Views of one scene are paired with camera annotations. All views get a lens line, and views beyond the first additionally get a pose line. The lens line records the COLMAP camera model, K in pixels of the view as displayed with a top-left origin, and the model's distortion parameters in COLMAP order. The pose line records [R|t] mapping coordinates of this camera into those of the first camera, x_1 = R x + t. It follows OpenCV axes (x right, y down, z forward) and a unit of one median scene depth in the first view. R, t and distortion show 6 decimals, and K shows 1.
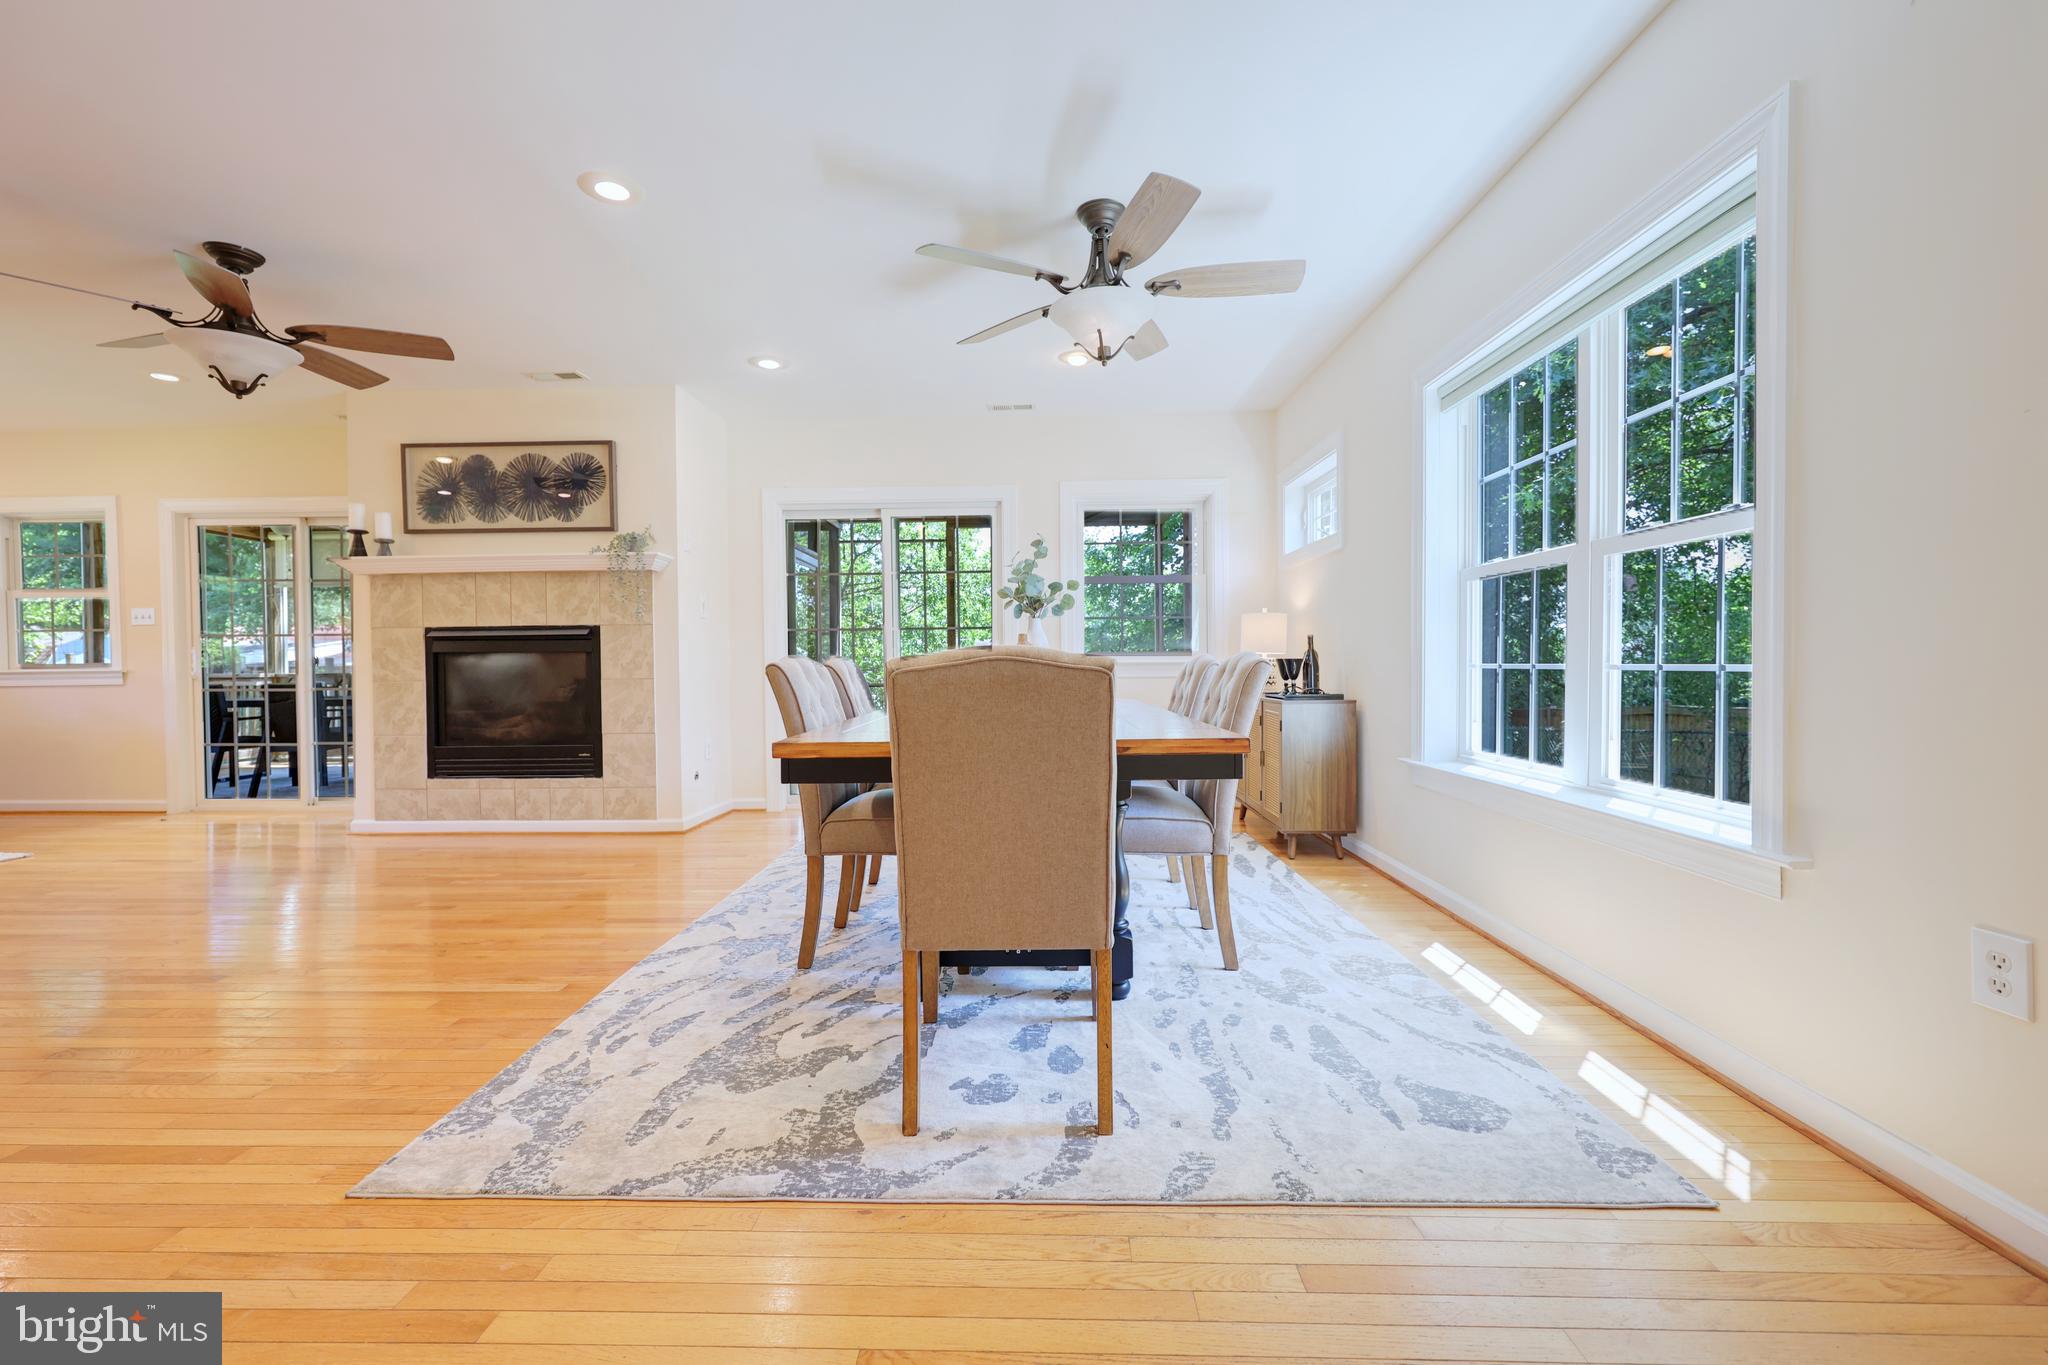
lens RADIAL K [[819.8, 0, 1014.2], [0, 819.8, 677.2], [0, 0, 1]] dist [0.000902, -0.000464]
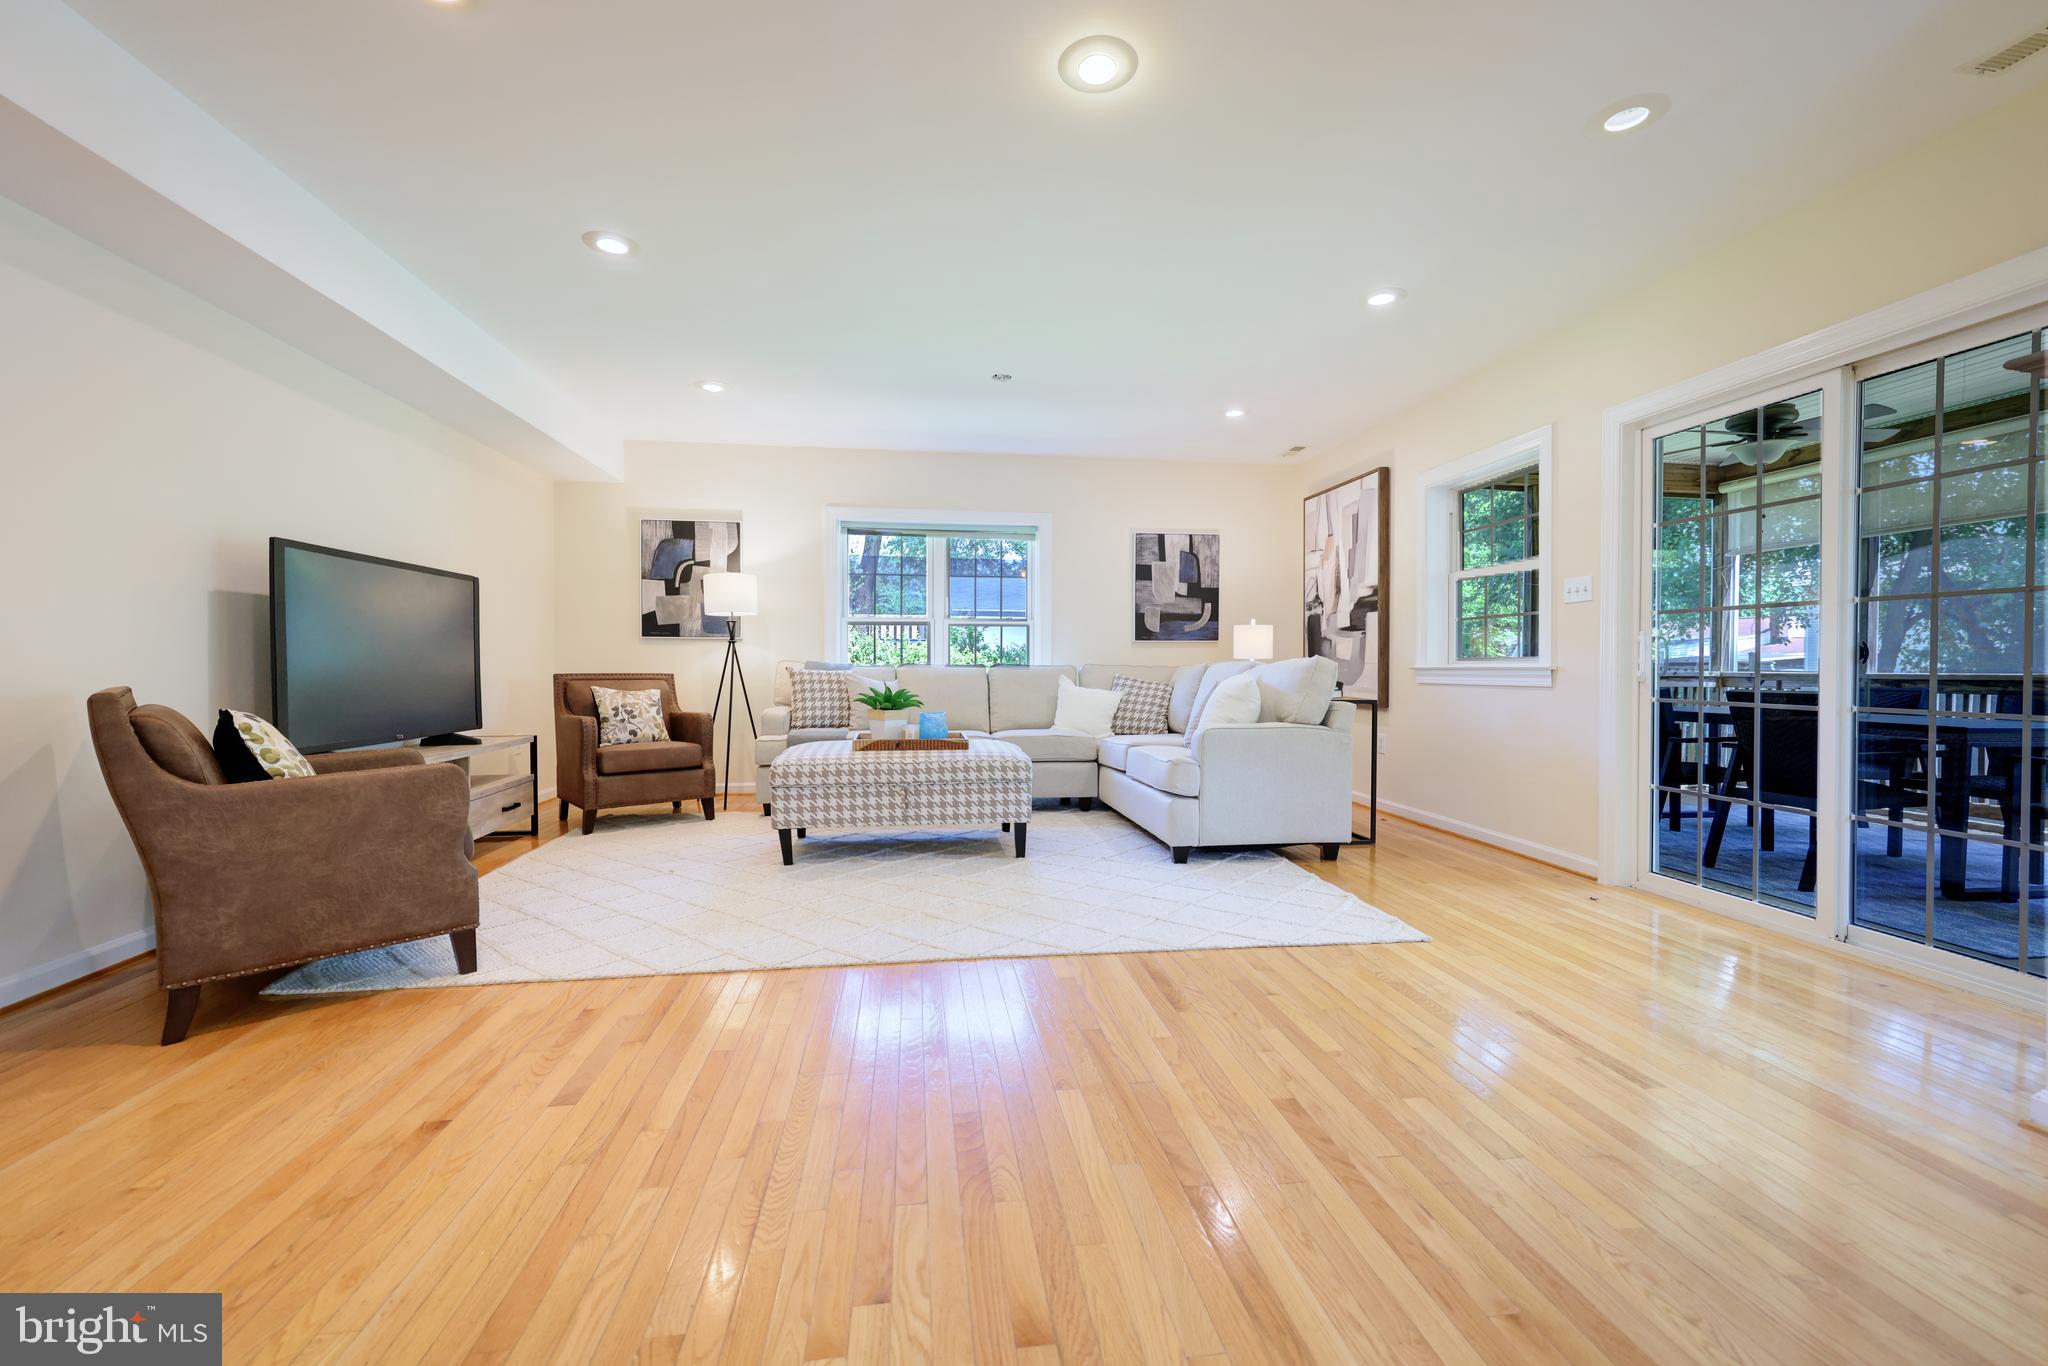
lens RADIAL K [[819.8, 0, 1035.7], [0, 819.8, 671.7], [0, 0, 1]] dist [0.000902, -0.000464]
pose [[0.172032, 0.017244, -0.984940, -0.533341], [-0.019599, 0.999709, 0.014080, -0.005597], [0.984896, 0.016881, 0.172320, 0.501921]]
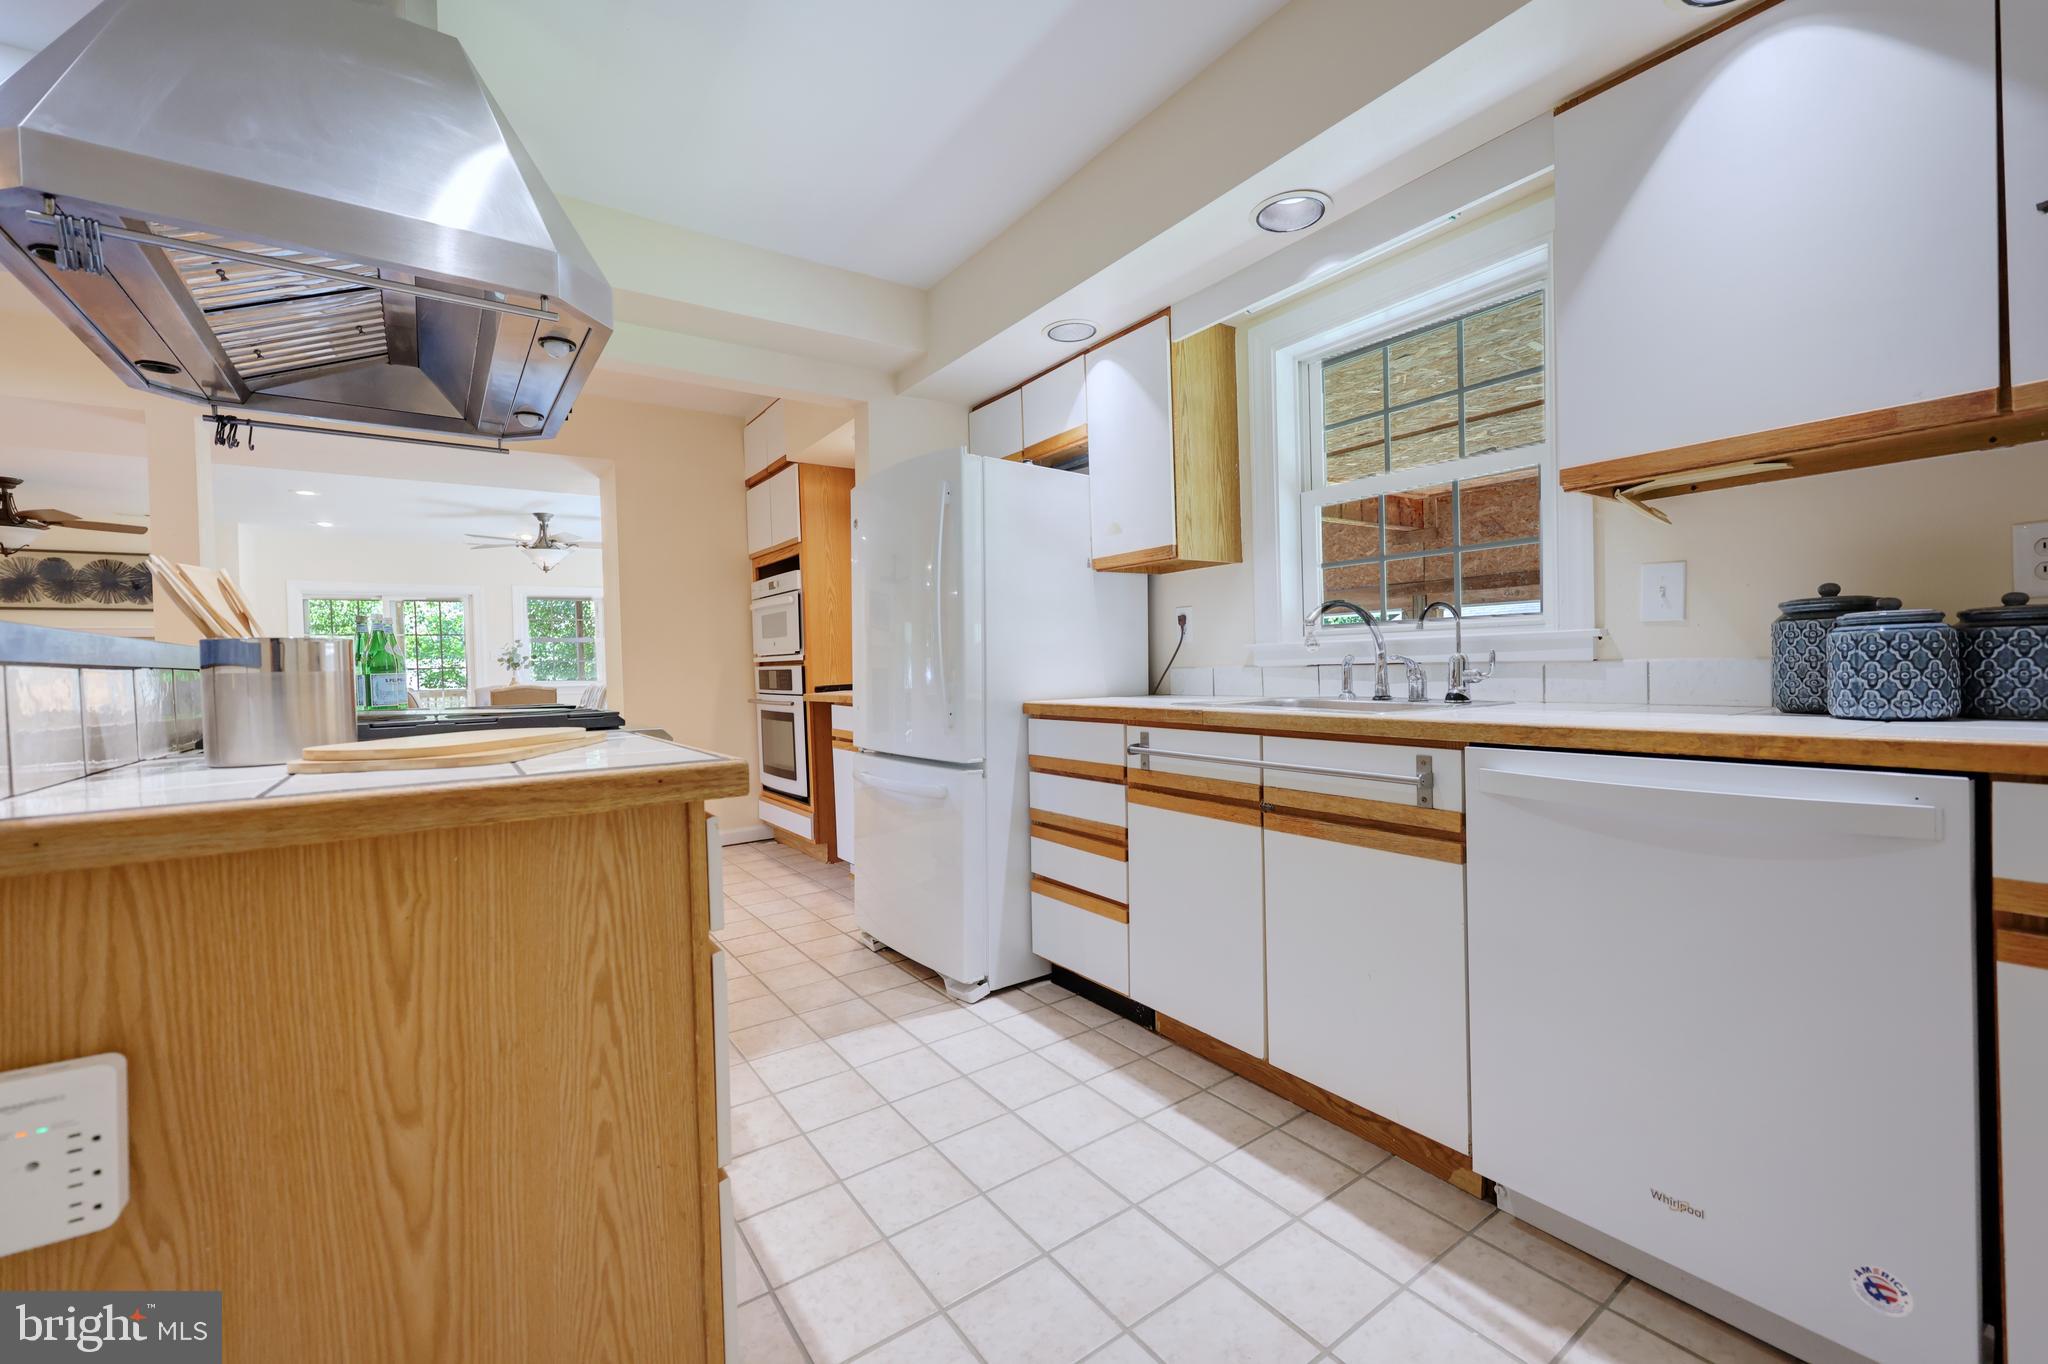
lens RADIAL K [[819.8, 0, 1033.6], [0, 819.8, 676.4], [0, 0, 1]] dist [0.000902, -0.000464]
pose [[0.791892, -0.020228, 0.610326, -0.161622], [0.030254, 0.999523, -0.006128, 0.005777], [-0.609911, 0.023318, 0.792127, -1.245457]]
